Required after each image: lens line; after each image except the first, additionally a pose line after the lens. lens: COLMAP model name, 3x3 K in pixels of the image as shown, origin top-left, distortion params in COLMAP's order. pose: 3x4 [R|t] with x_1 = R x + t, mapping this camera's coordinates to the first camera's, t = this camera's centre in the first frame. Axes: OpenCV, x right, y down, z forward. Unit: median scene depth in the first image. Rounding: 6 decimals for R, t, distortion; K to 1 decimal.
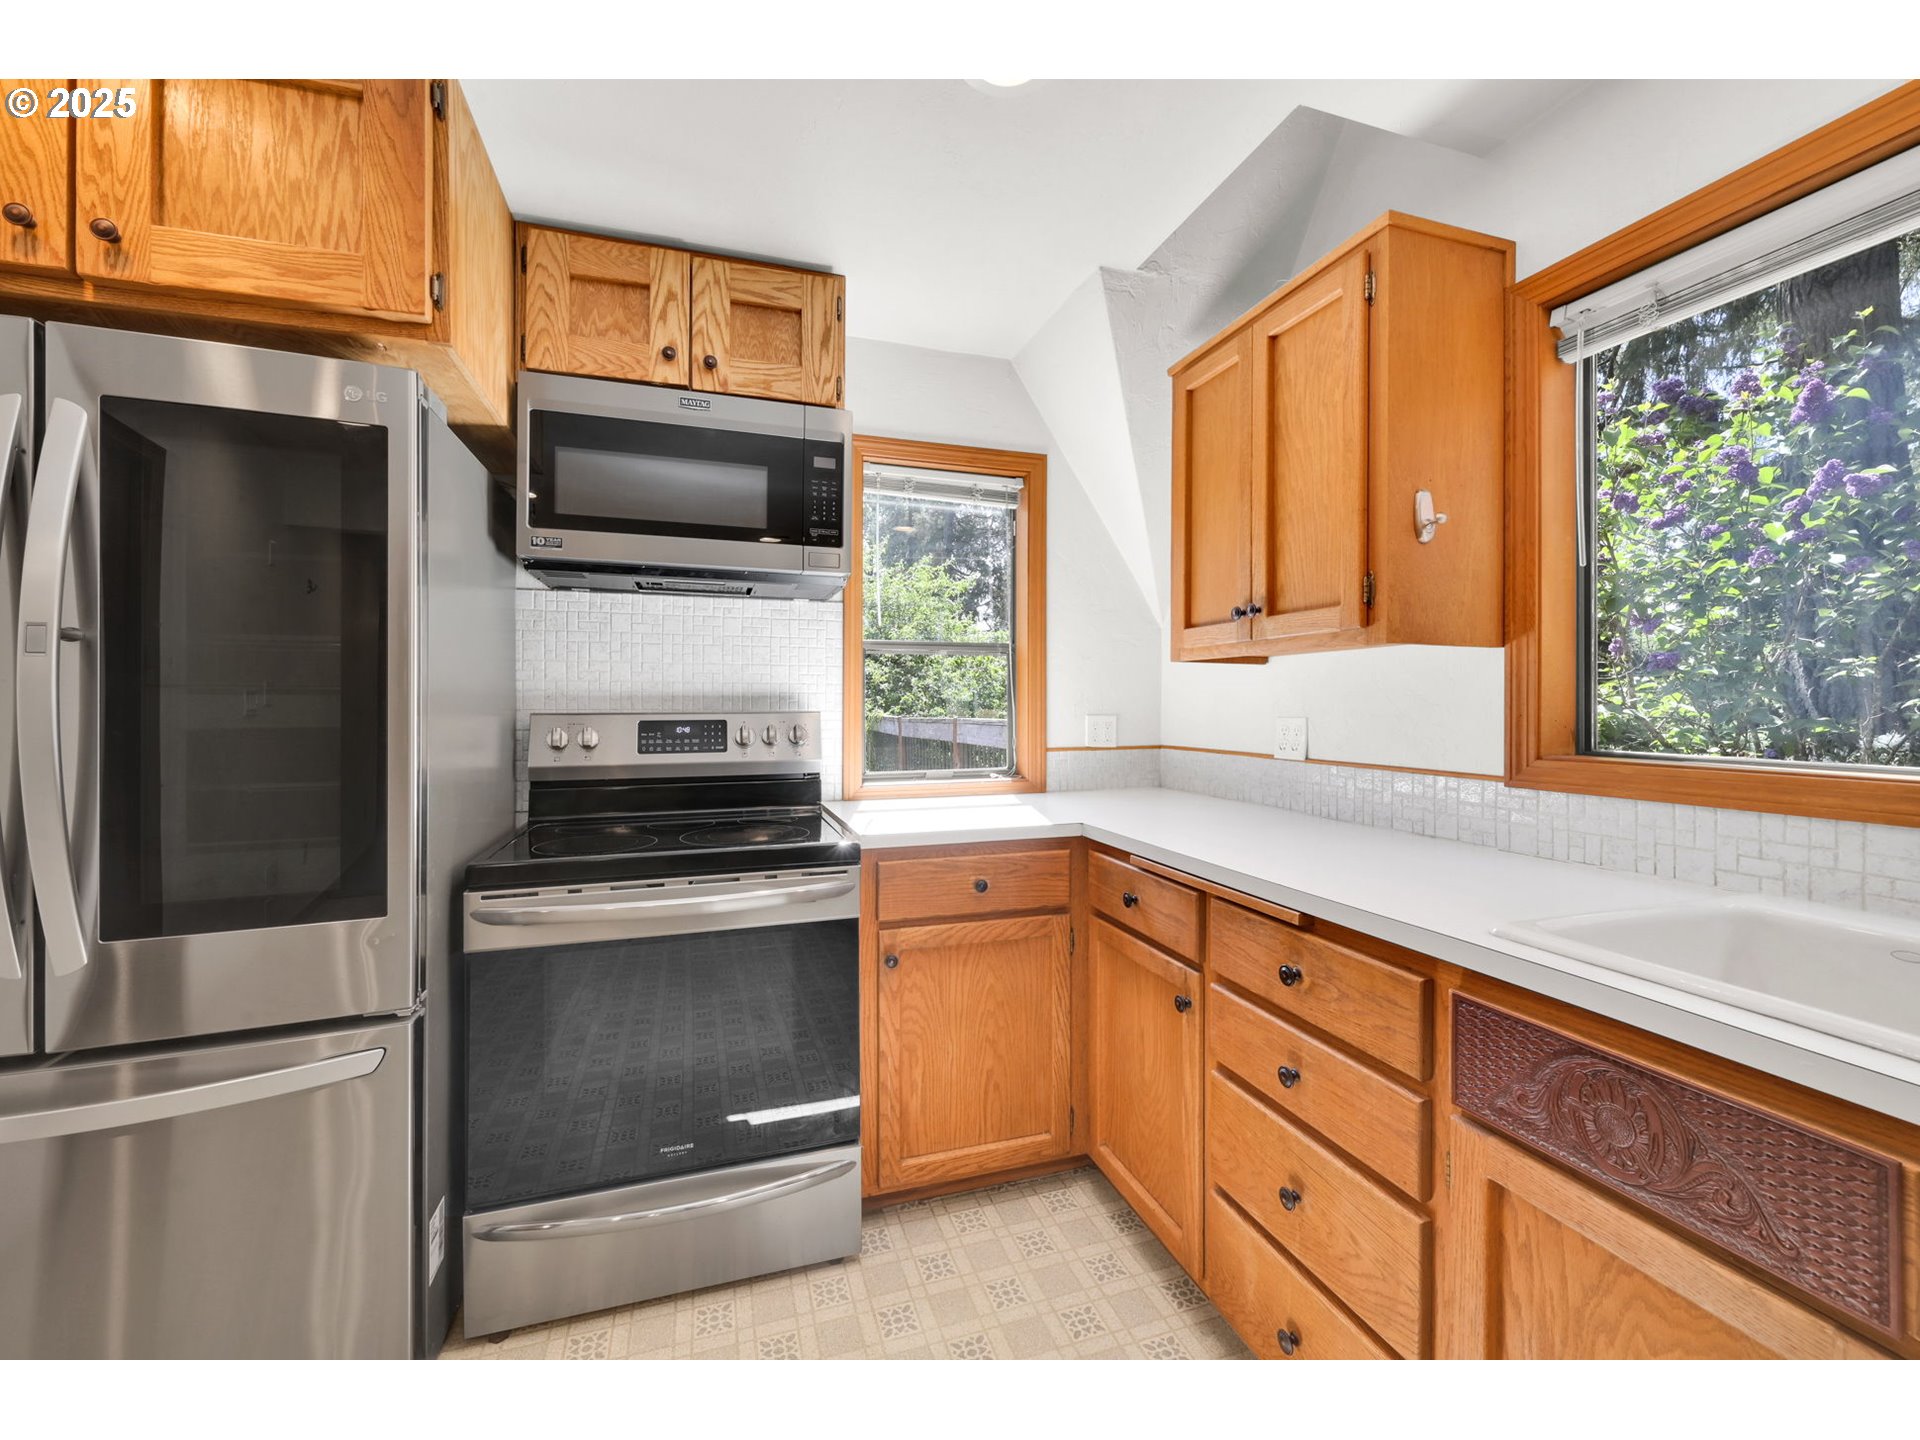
lens RADIAL K [[778.6, 0, 954.1], [0, 778.6, 696.7], [0, 0, 1]] dist [-0.000158, 0.000173]
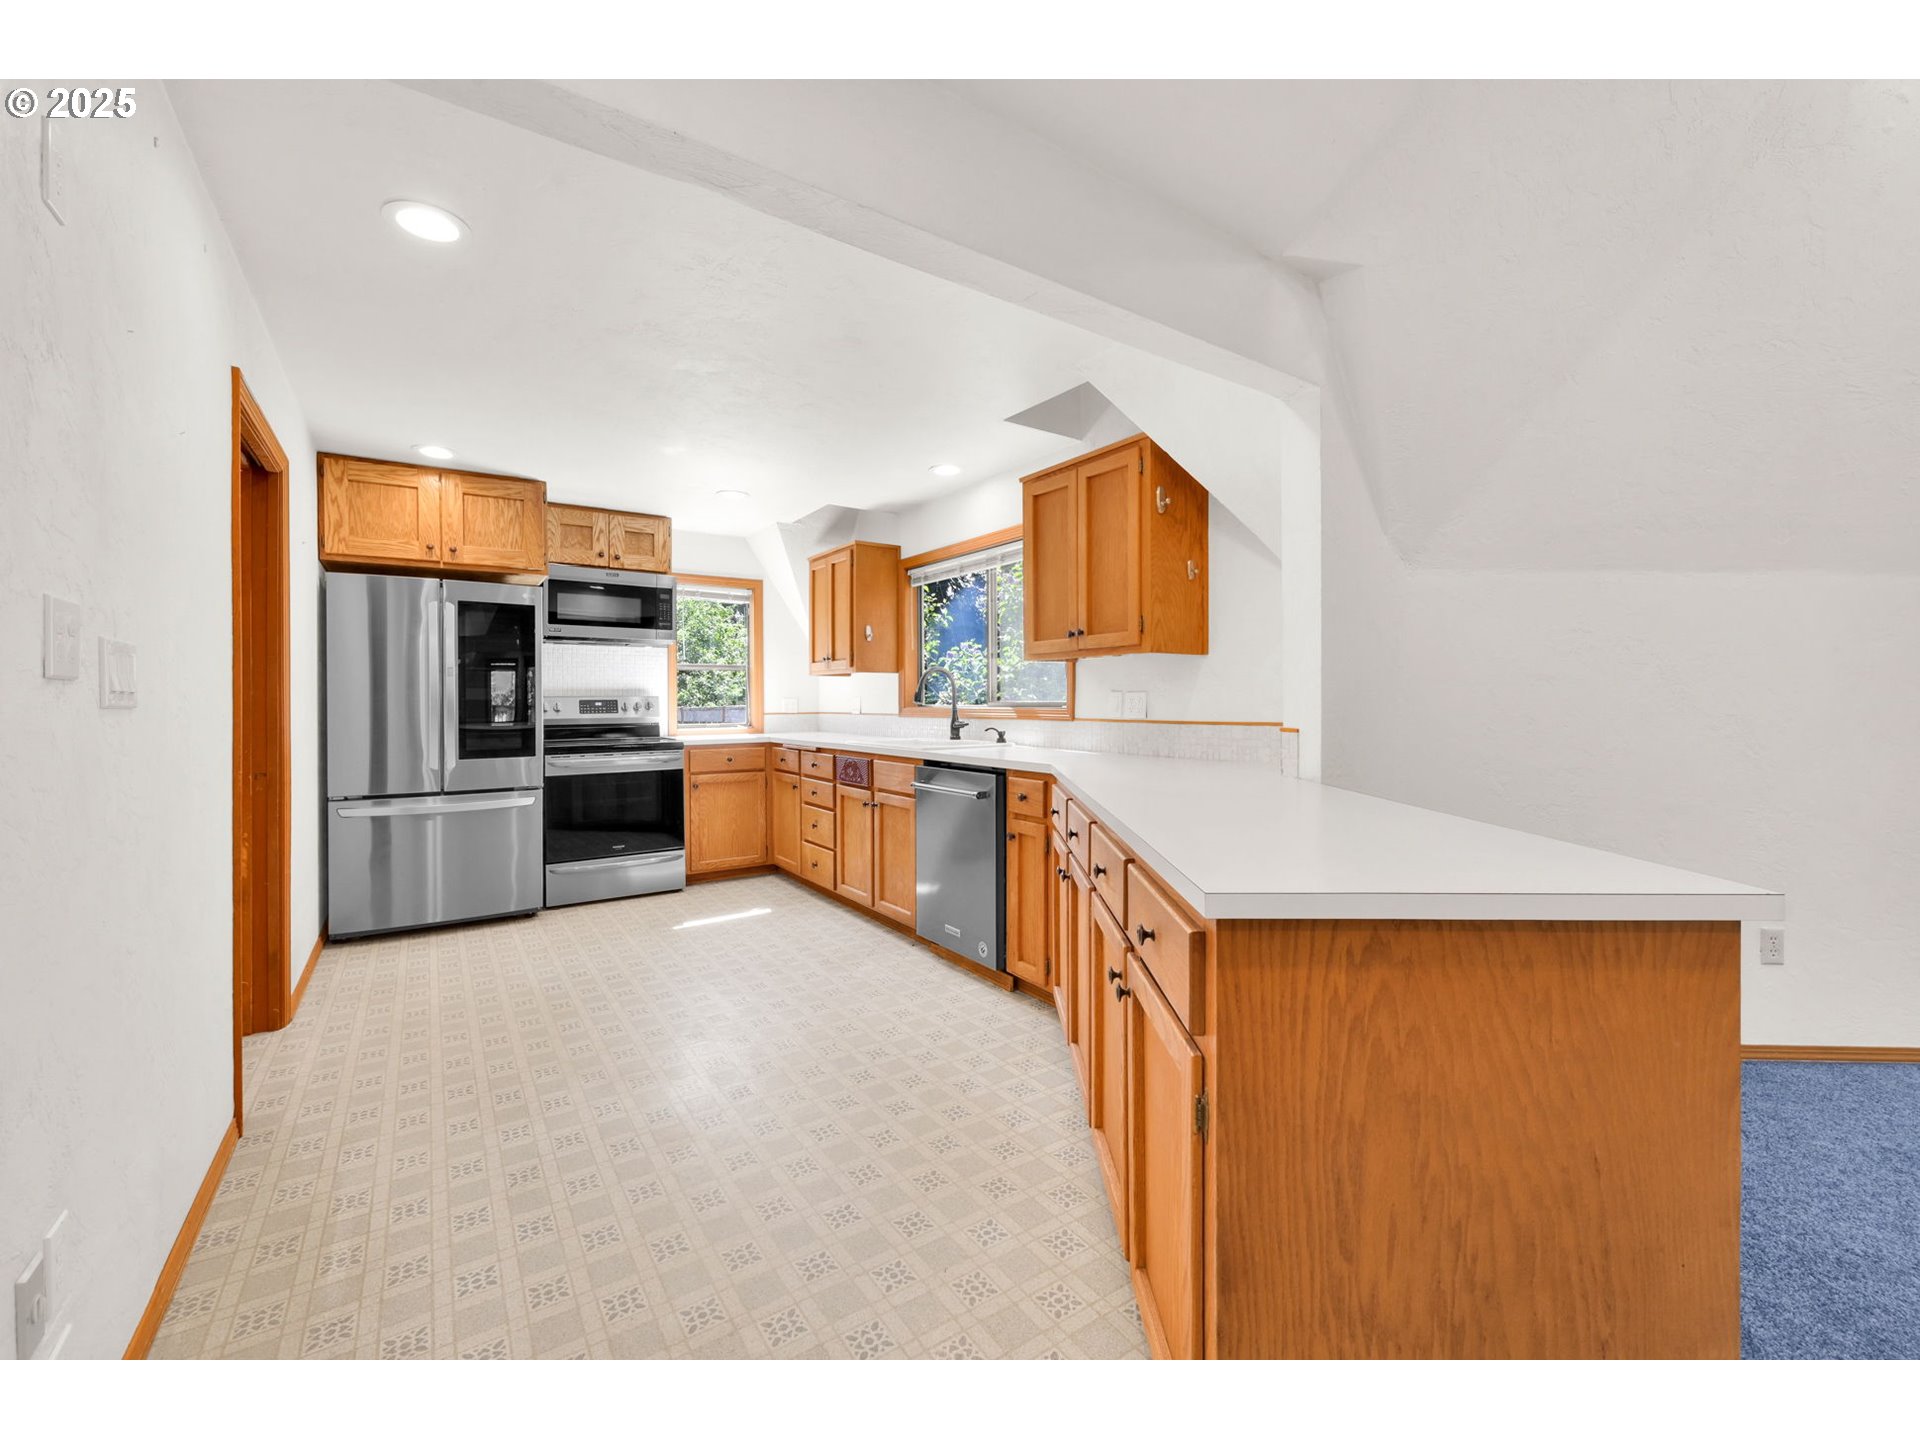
lens RADIAL K [[778.6, 0, 954.1], [0, 778.6, 696.7], [0, 0, 1]] dist [-0.000158, 0.000173]
pose [[0.960351, -0.004862, 0.278753, 0.030448], [0.003754, 0.999983, 0.004508, 0.016561], [-0.278770, -0.003283, 0.960352, -1.806114]]
